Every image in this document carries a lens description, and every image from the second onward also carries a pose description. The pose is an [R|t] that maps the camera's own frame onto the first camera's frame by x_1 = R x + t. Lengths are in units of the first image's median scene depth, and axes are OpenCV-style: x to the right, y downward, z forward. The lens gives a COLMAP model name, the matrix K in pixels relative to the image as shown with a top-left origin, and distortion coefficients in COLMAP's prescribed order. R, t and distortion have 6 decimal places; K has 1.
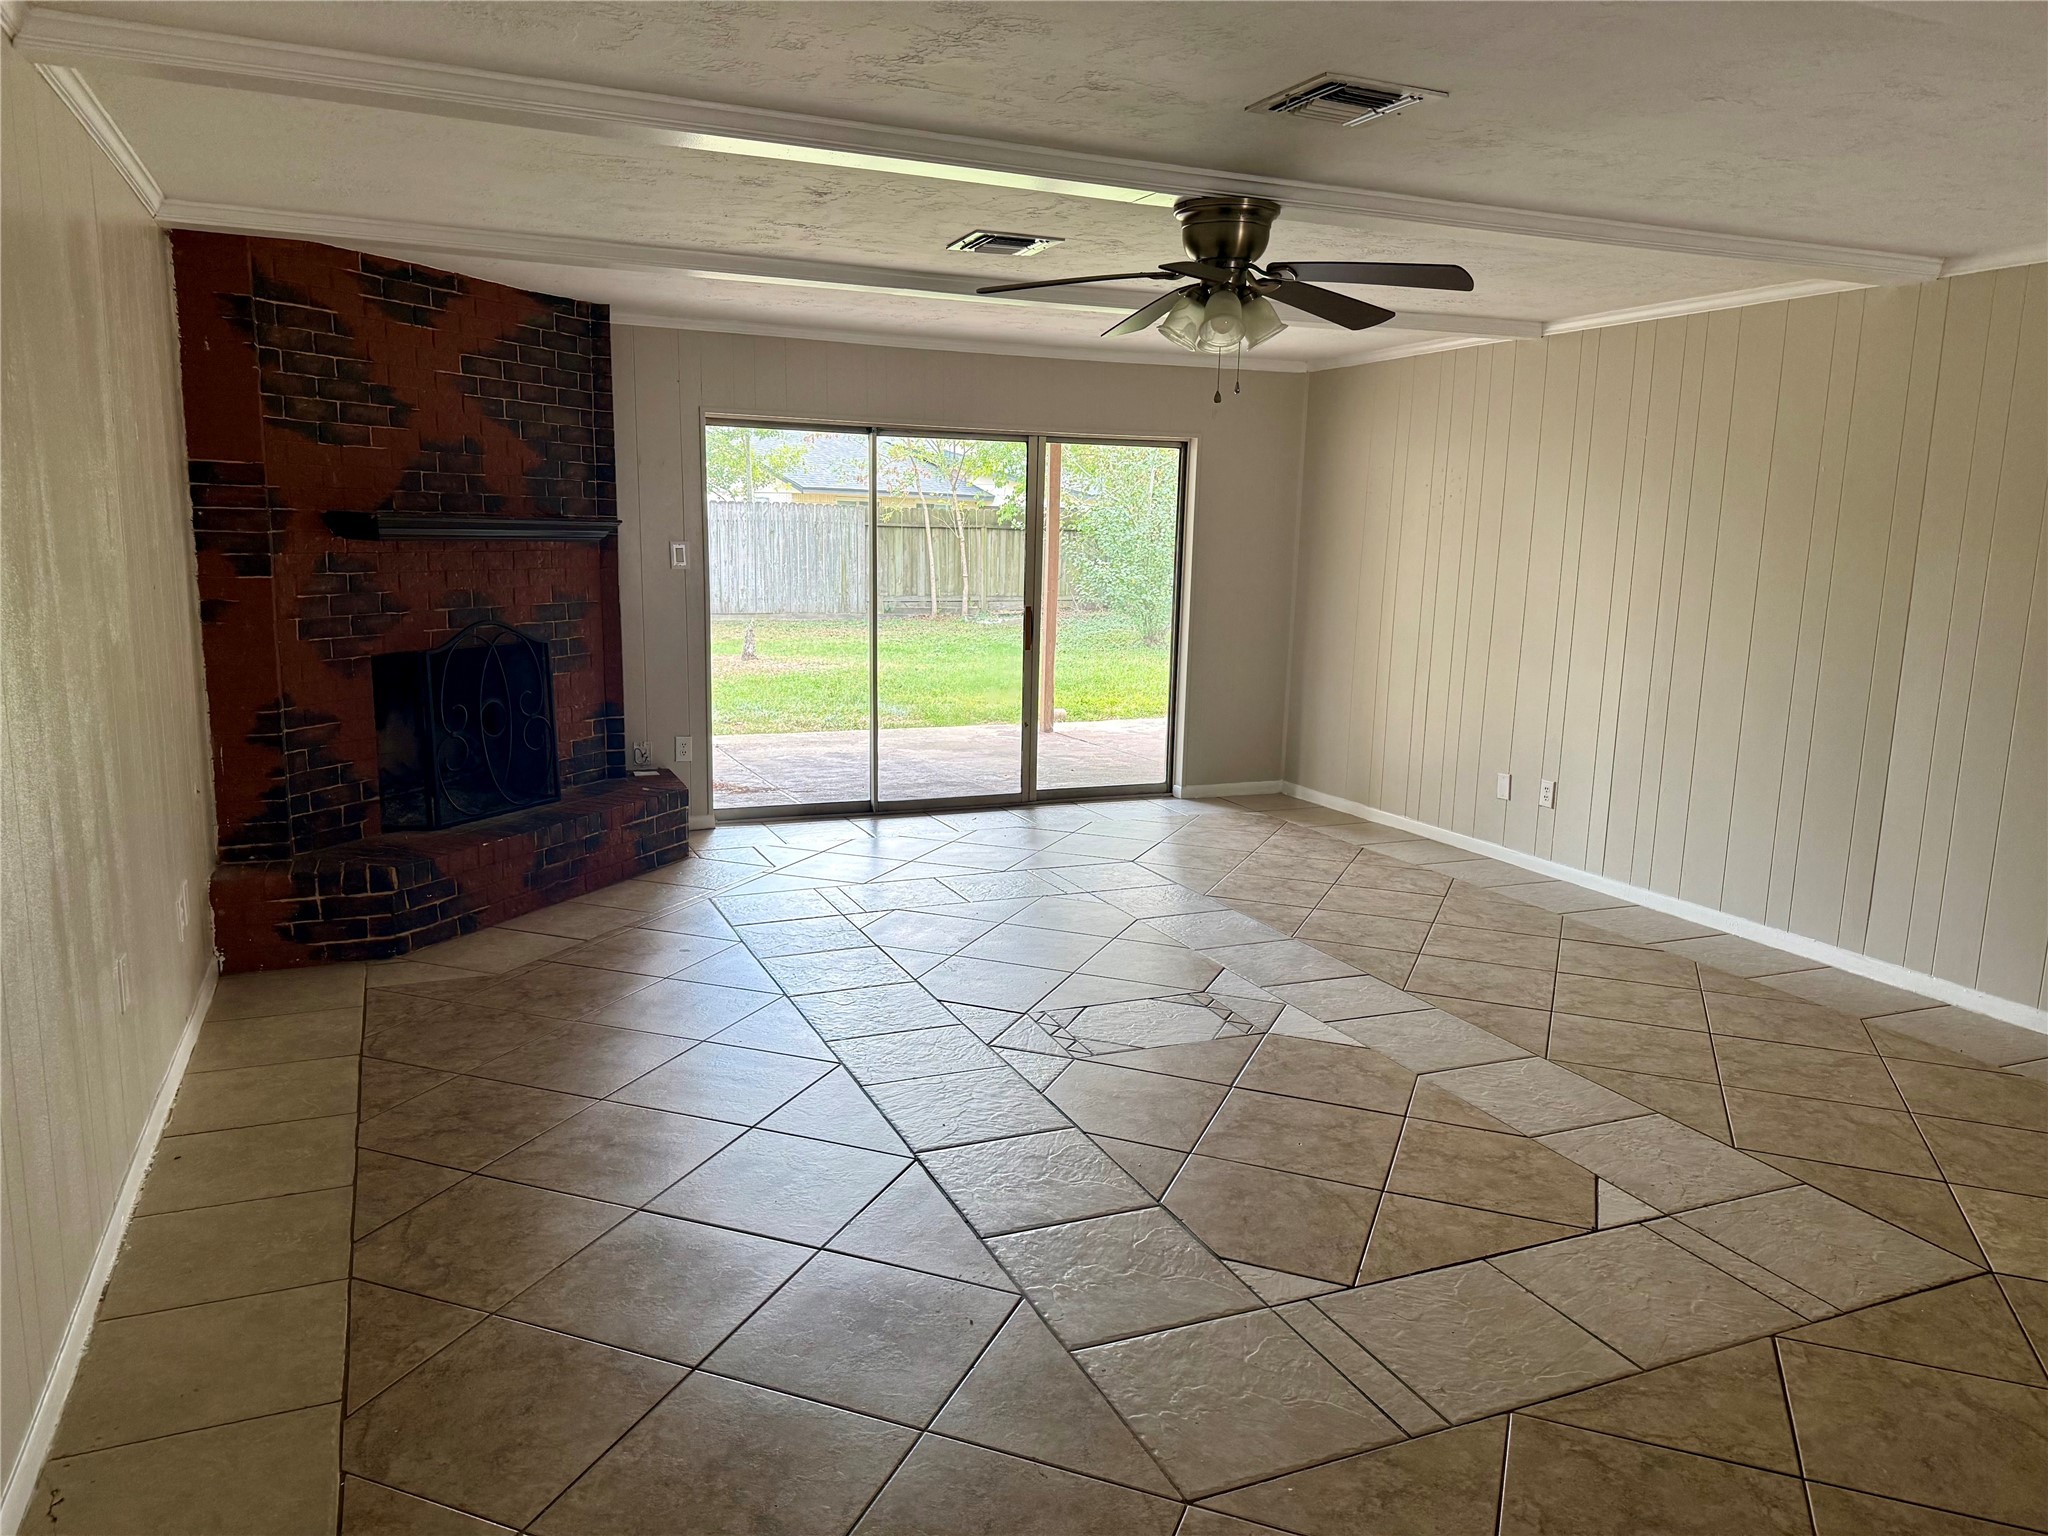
lens RADIAL K [[1421.5, 0, 1024.0], [0, 1421.5, 768.0], [0, 0, 1]] dist [0.023173, -0.000713]
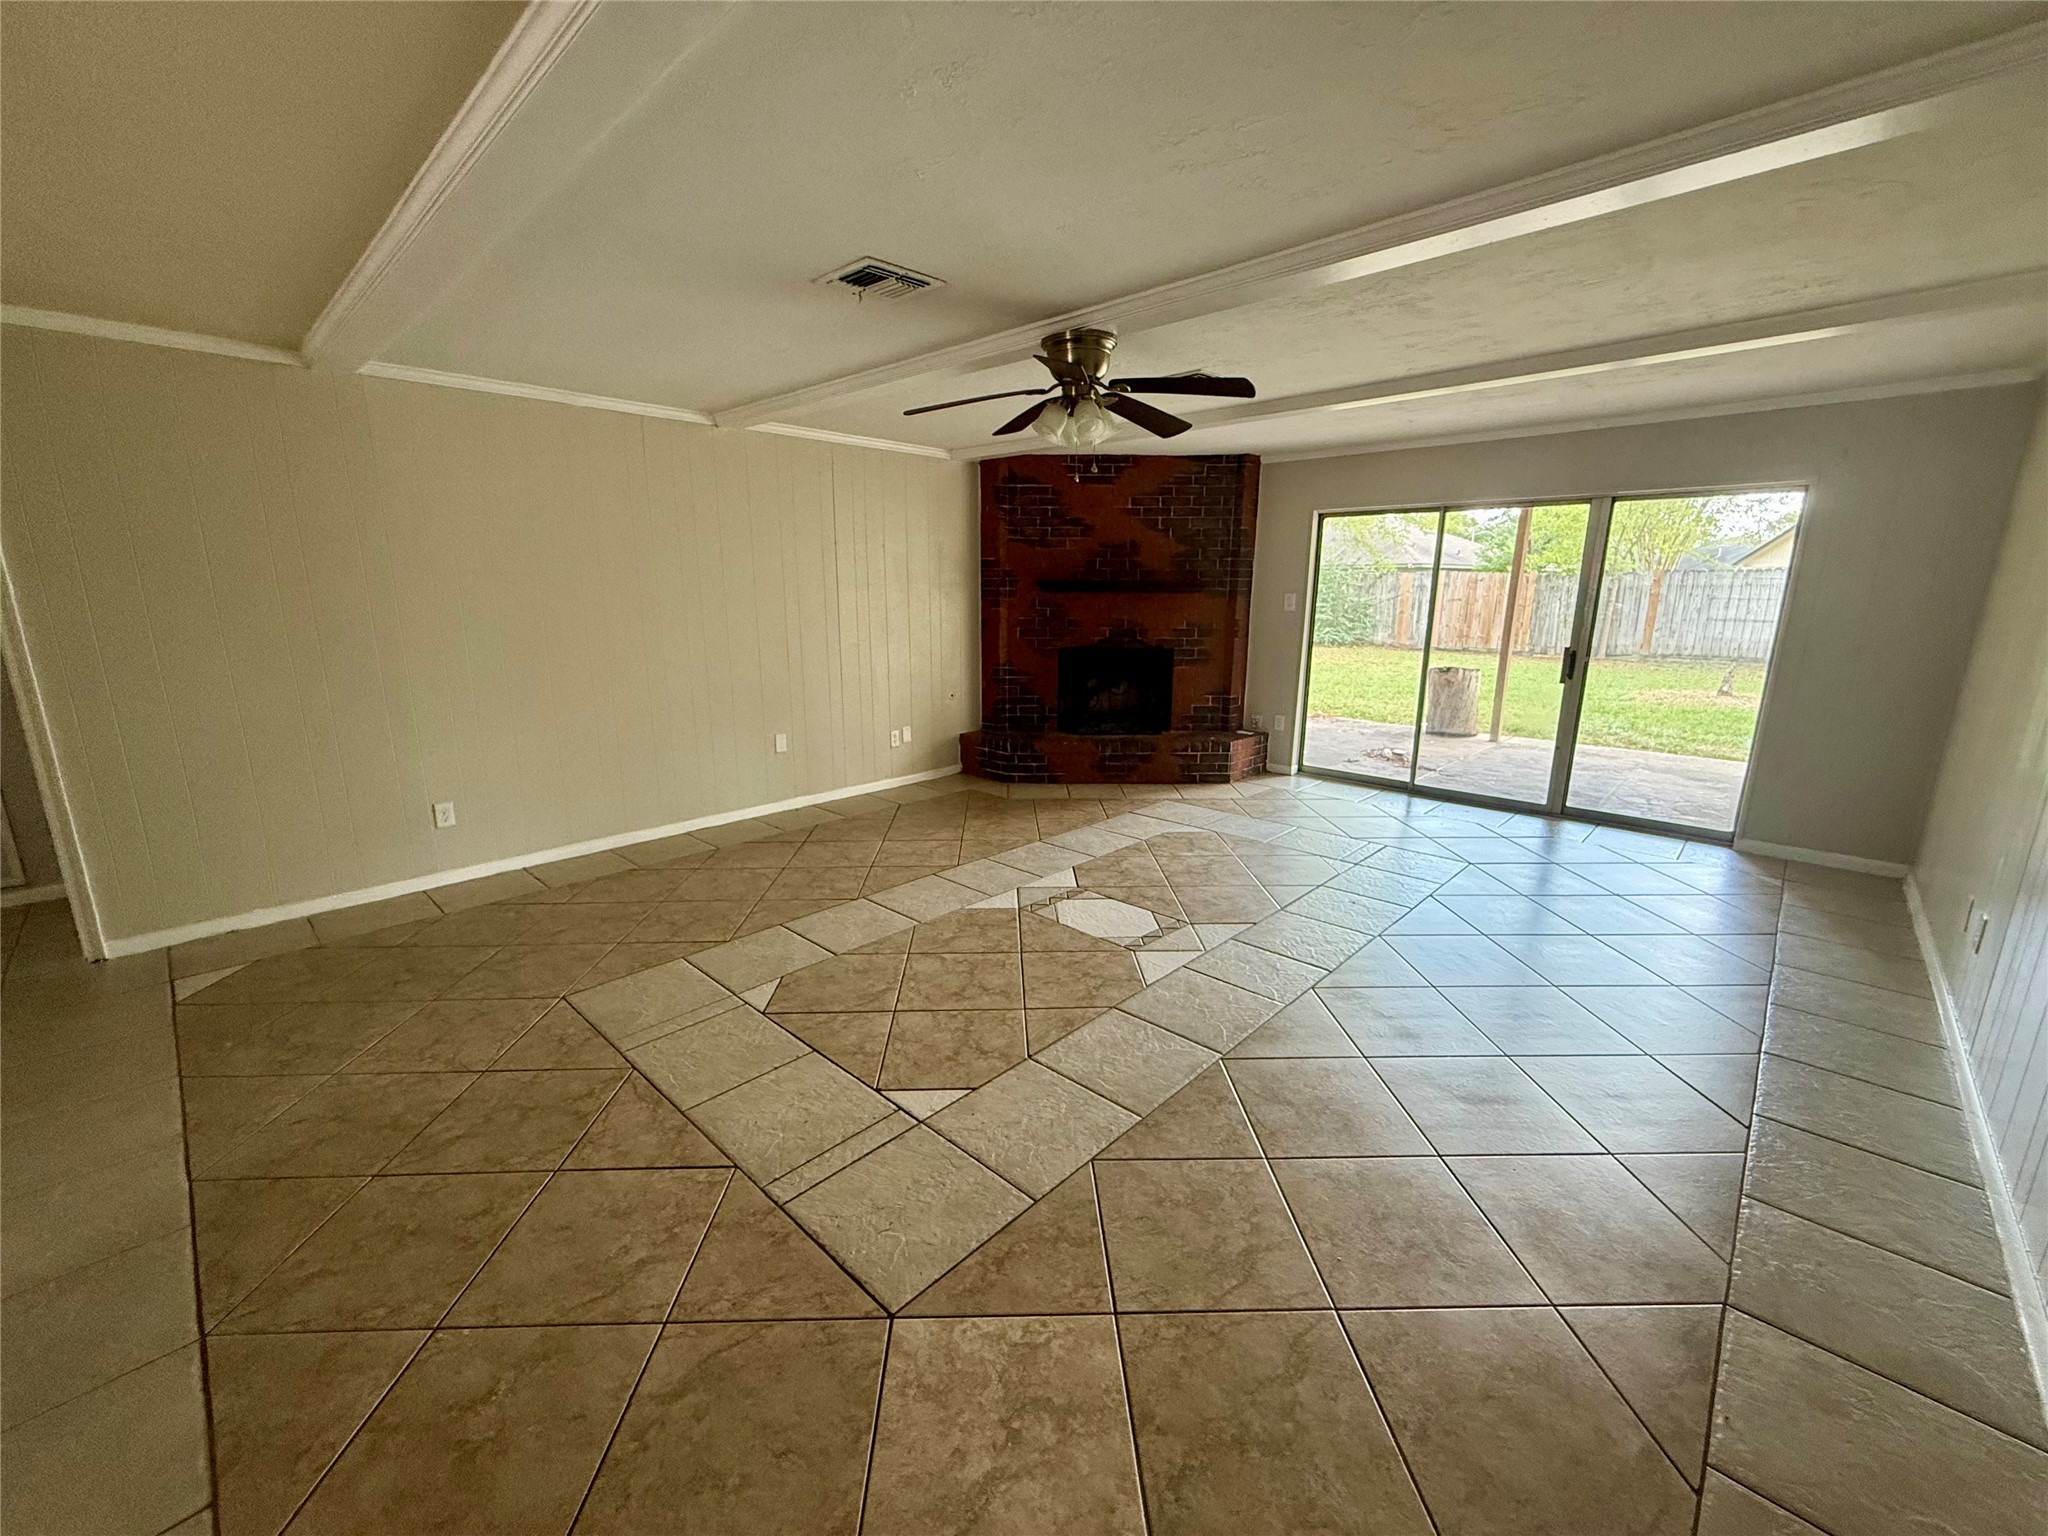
lens RADIAL K [[821.3, 0, 1022.4], [0, 821.3, 761.3], [0, 0, 1]] dist [0.022534, -0.000011]
pose [[0.388700, 0.174957, -0.904601, 0.618342], [-0.149790, 0.980743, 0.125320, -0.054601], [0.909107, 0.086789, 0.407422, 0.440921]]
